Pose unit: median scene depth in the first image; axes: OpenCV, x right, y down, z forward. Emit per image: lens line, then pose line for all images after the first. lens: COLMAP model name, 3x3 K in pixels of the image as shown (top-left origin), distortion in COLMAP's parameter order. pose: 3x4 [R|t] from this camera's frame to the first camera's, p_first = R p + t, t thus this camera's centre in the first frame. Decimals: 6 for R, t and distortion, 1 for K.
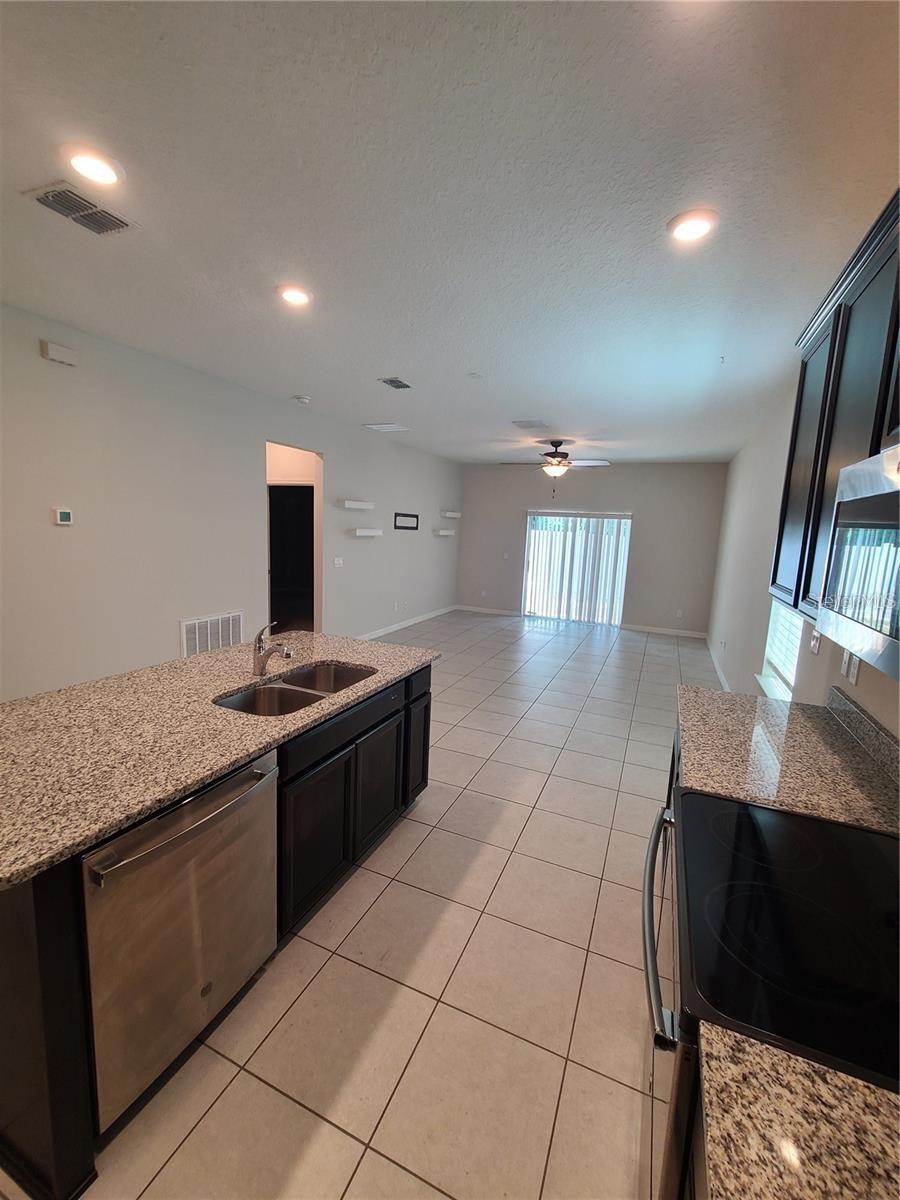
lens RADIAL K [[490.5, 0, 456.0], [0, 490.5, 601.1], [0, 0, 1]] dist [-0.001682, -0.000716]
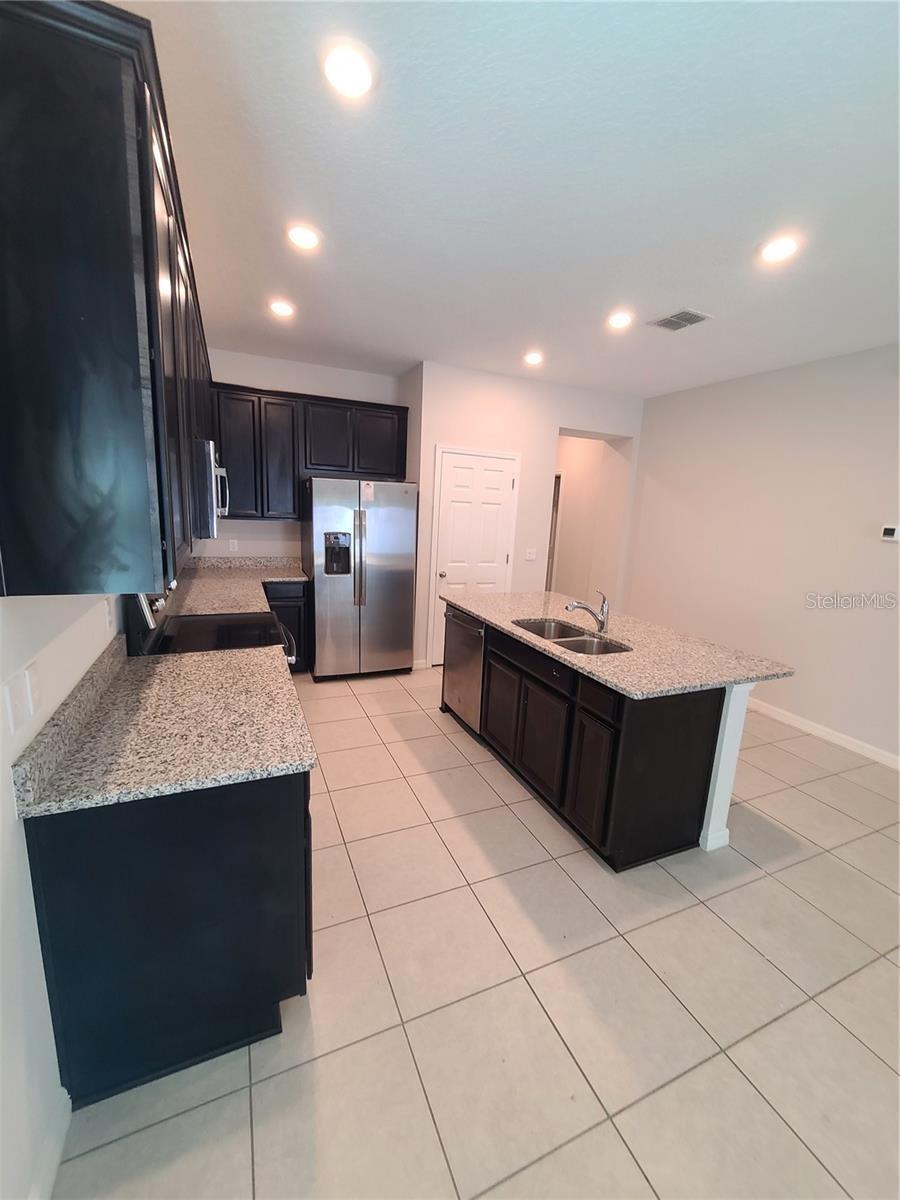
lens RADIAL K [[490.5, 0, 456.1], [0, 490.5, 602.1], [0, 0, 1]] dist [-0.001682, -0.000716]
pose [[-0.675943, 0.065902, -0.734001, 0.225110], [-0.194142, 0.944888, 0.263622, -0.052822], [0.710922, 0.320694, -0.625896, 0.425749]]
